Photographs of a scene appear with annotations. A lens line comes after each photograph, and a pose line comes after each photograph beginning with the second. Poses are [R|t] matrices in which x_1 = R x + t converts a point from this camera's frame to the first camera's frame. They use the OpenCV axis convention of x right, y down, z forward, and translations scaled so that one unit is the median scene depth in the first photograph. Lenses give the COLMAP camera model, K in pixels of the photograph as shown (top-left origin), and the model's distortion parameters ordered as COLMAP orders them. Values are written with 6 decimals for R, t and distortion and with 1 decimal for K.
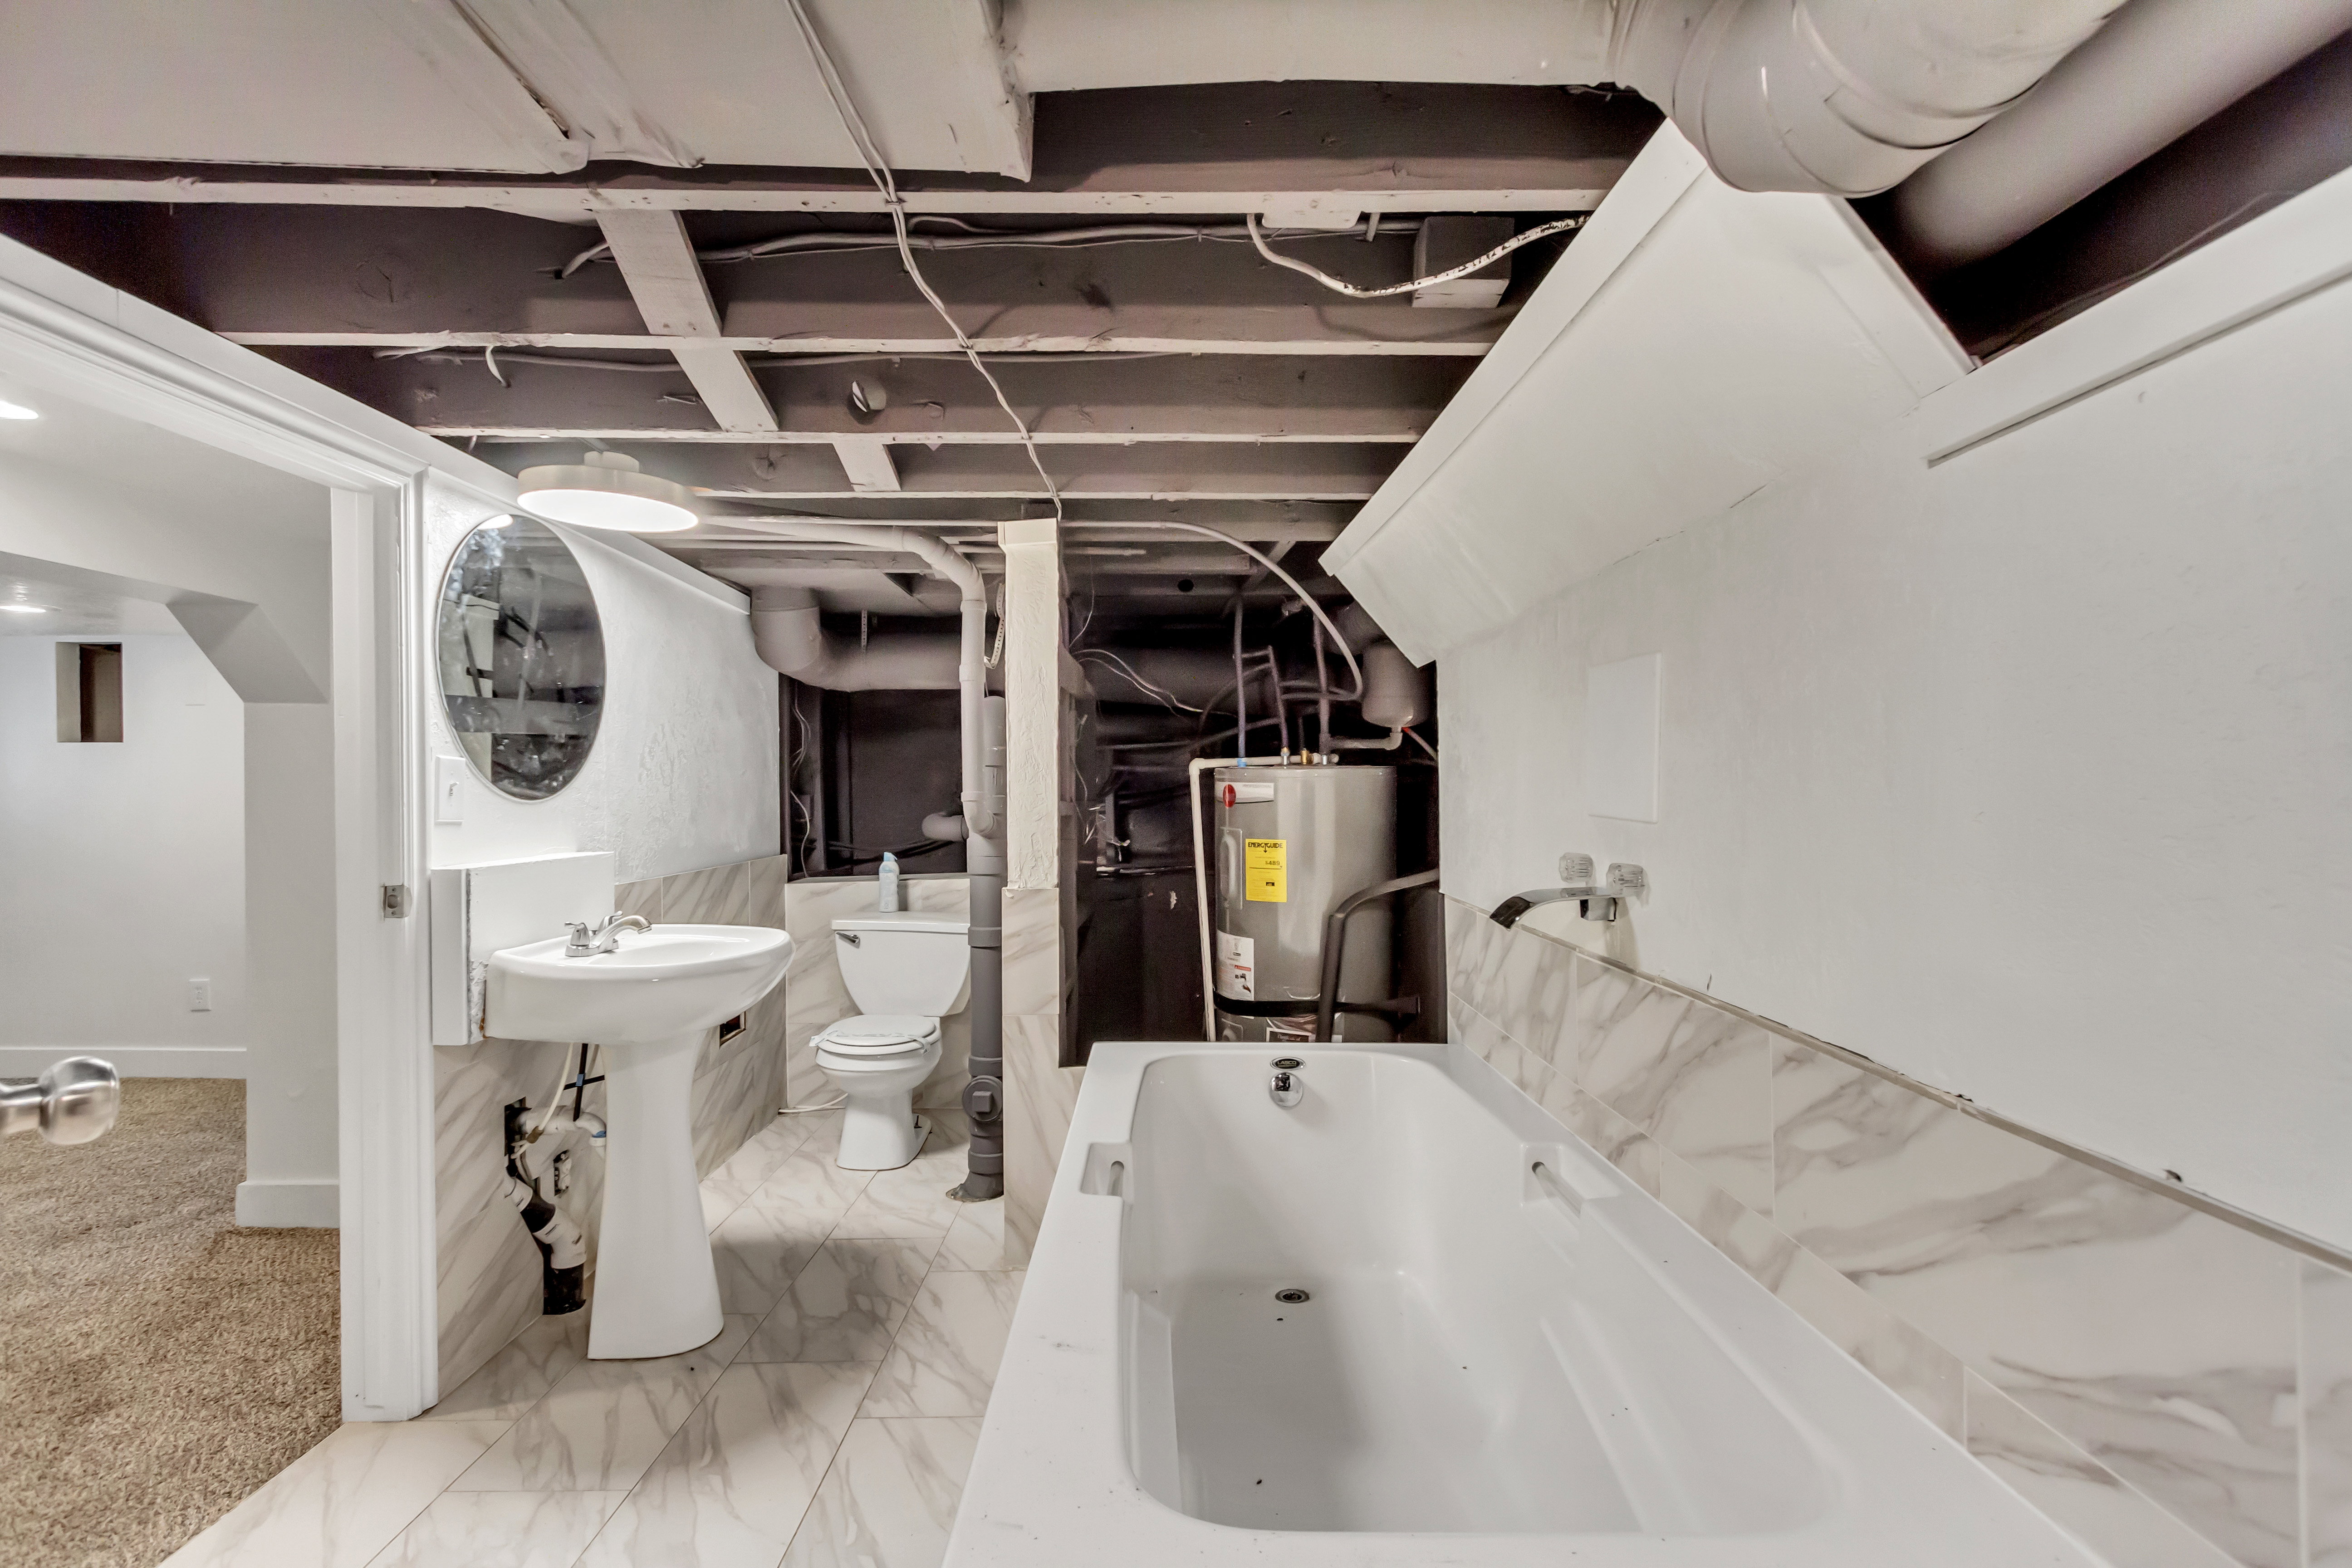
lens RADIAL K [[1080.2, 0, 1179.3], [0, 1080.2, 799.0], [0, 0, 1]] dist [0.000356, -0.000876]
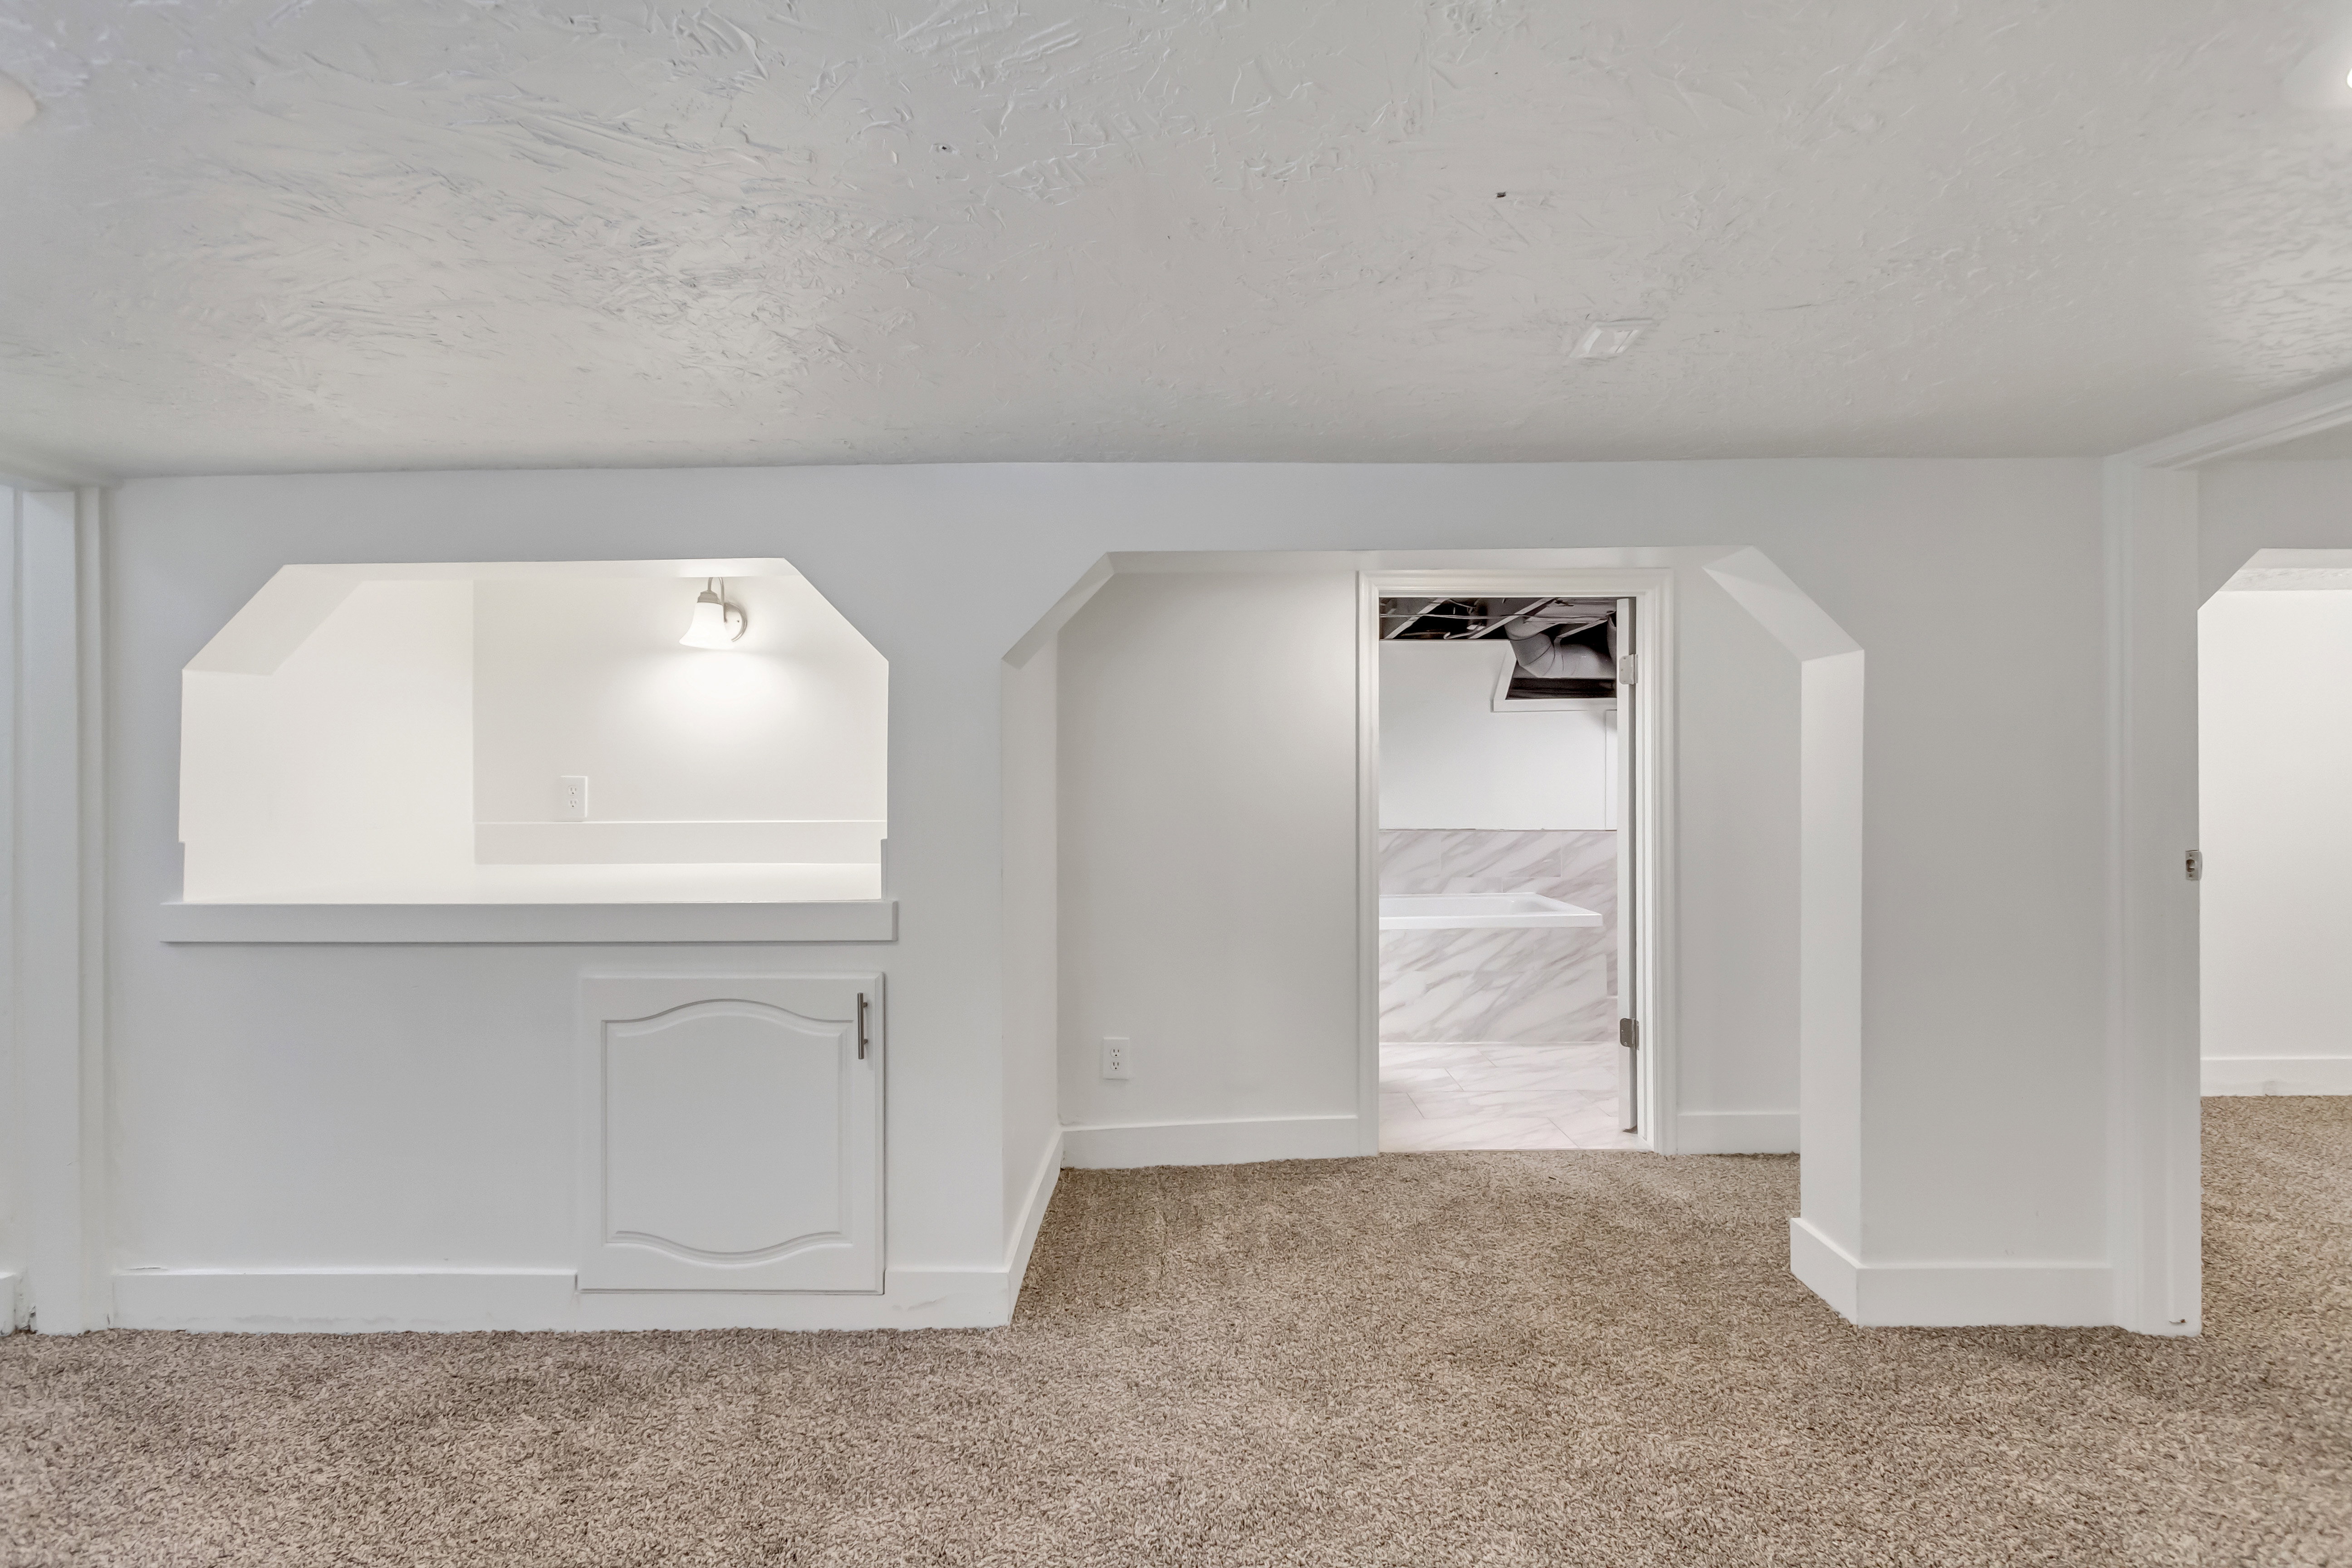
lens RADIAL K [[1080.2, 0, 1182.7], [0, 1080.2, 774.2], [0, 0, 1]] dist [0.000356, -0.000876]
pose [[0.026919, 0.005910, 0.999620, -4.086740], [0.012928, 0.999897, -0.006259, 0.006529], [-0.999554, 0.013092, 0.026840, 2.090780]]
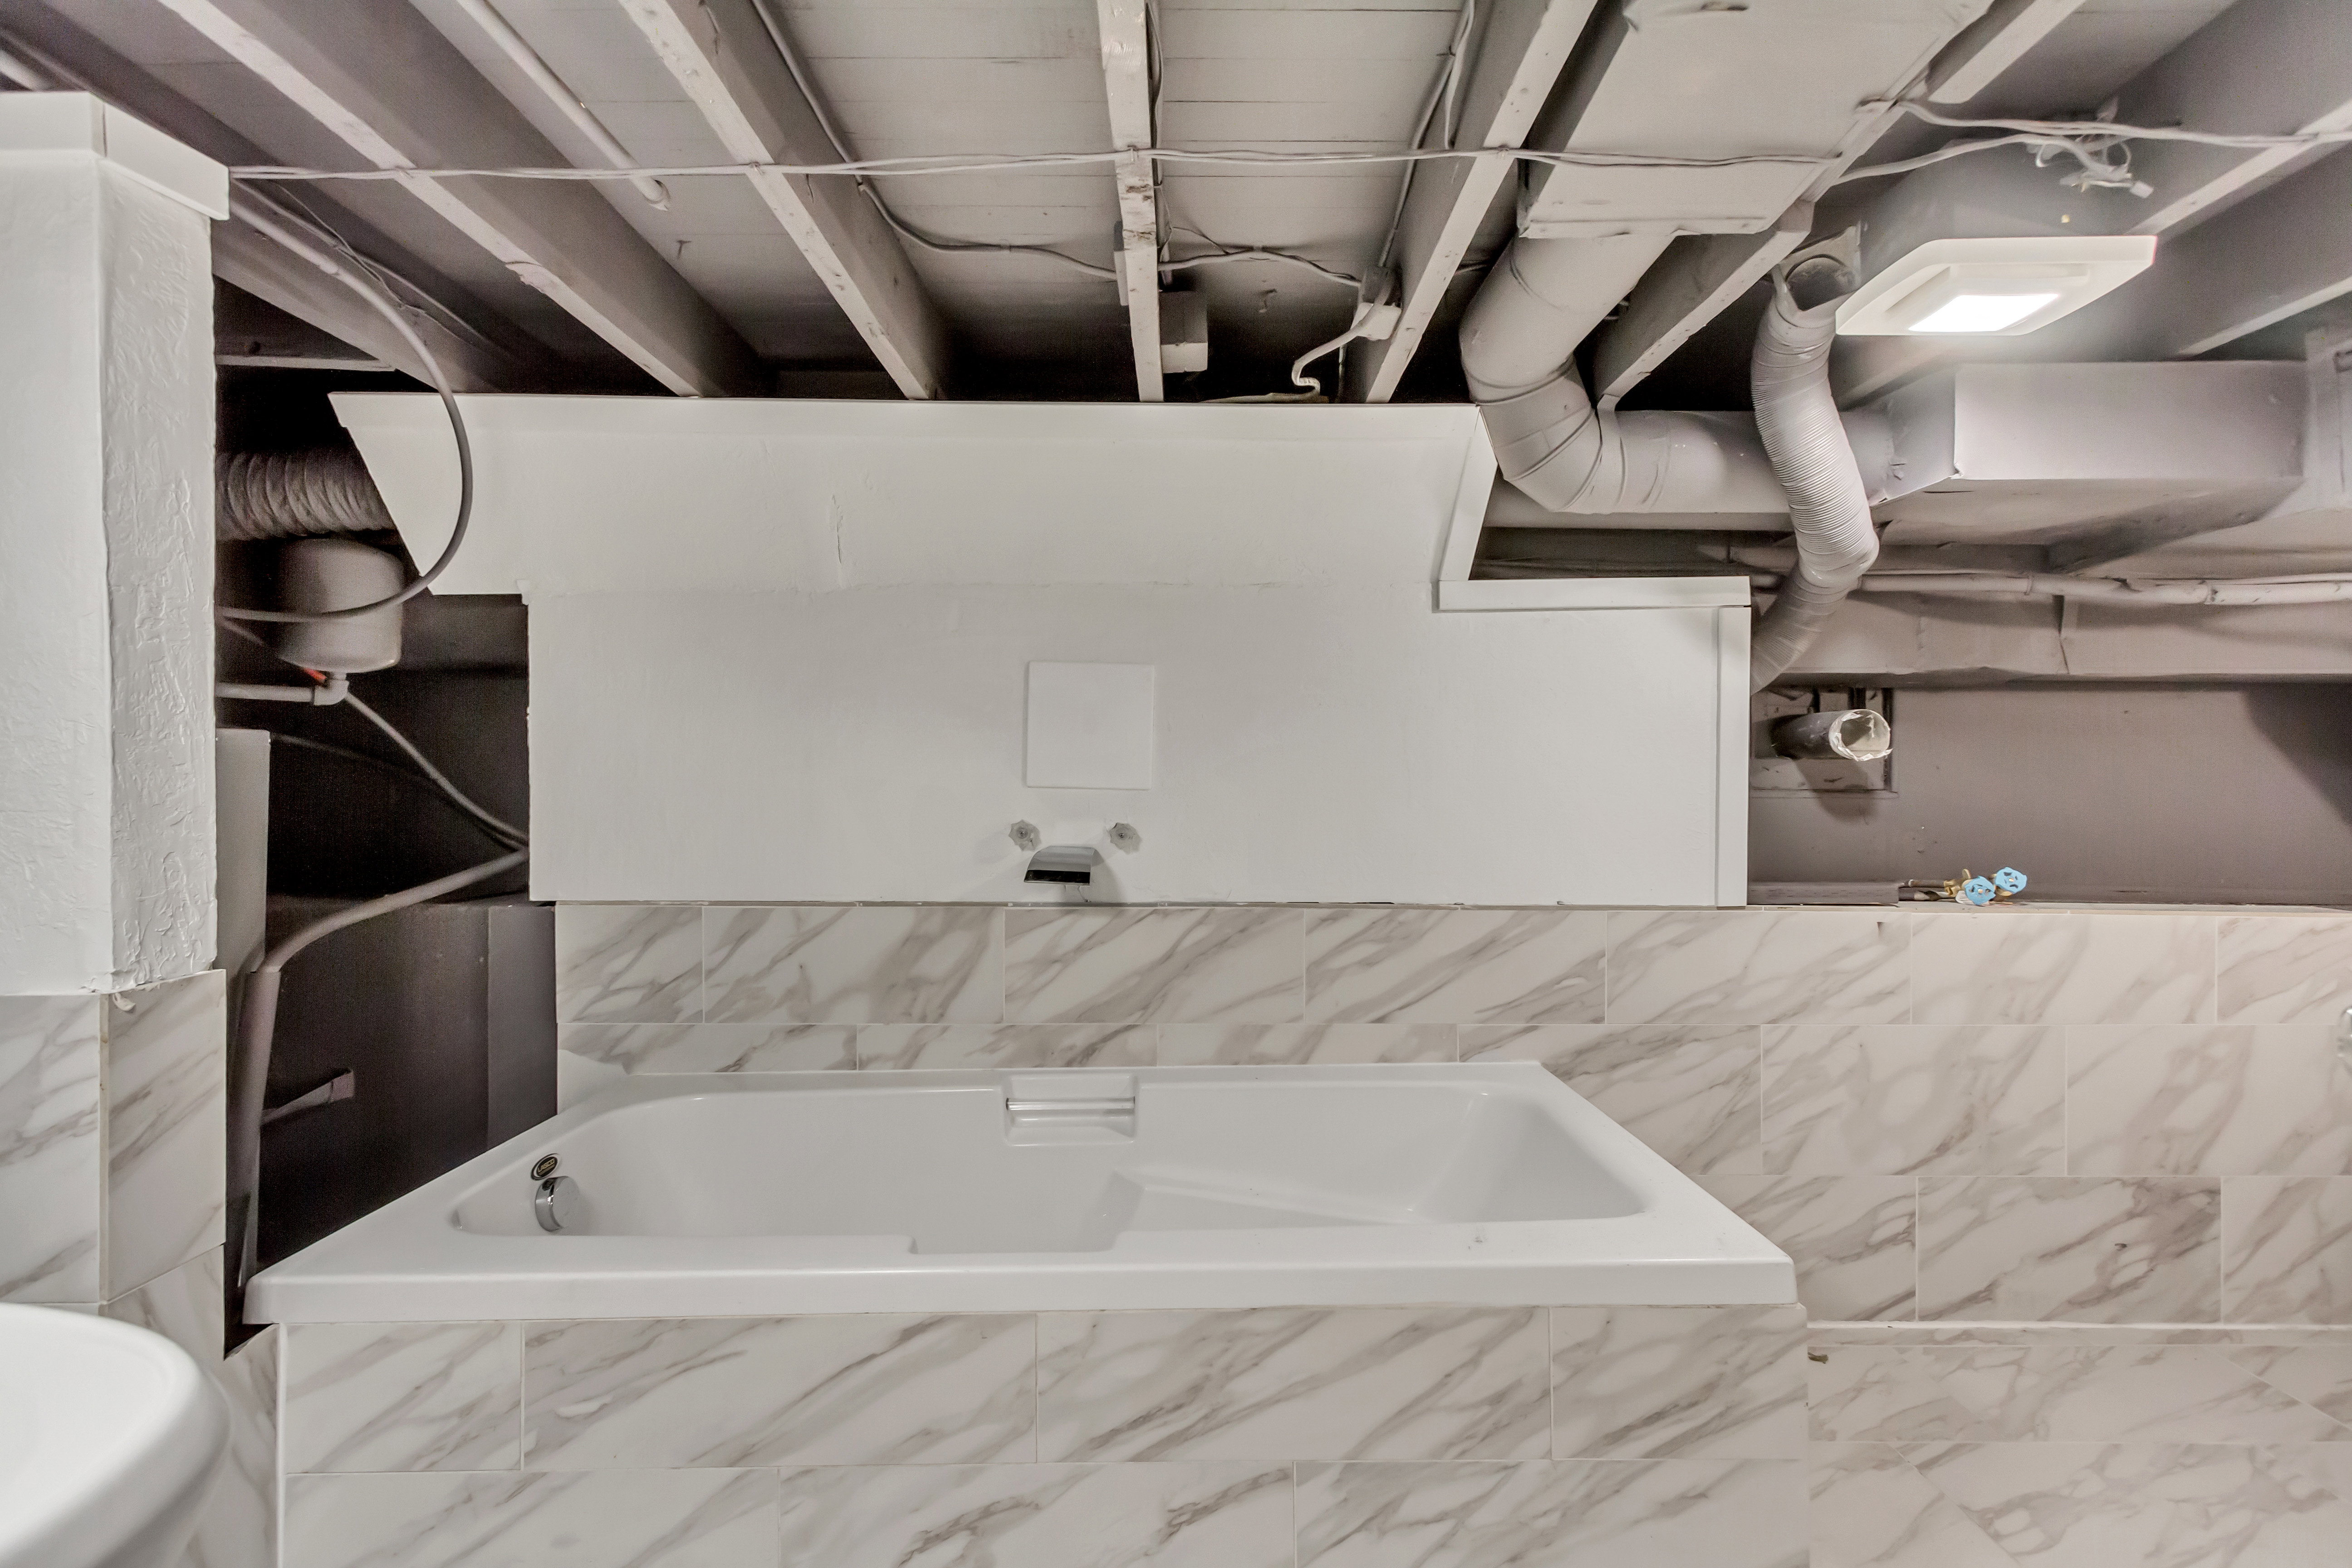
lens RADIAL K [[1080.2, 0, 1181.2], [0, 1080.2, 776.6], [0, 0, 1]] dist [0.000356, -0.000876]
pose [[0.012797, 0.002812, 0.999914, -1.262132], [0.010303, 0.999943, -0.002944, 0.013596], [-0.999865, 0.010340, 0.012767, 1.293831]]
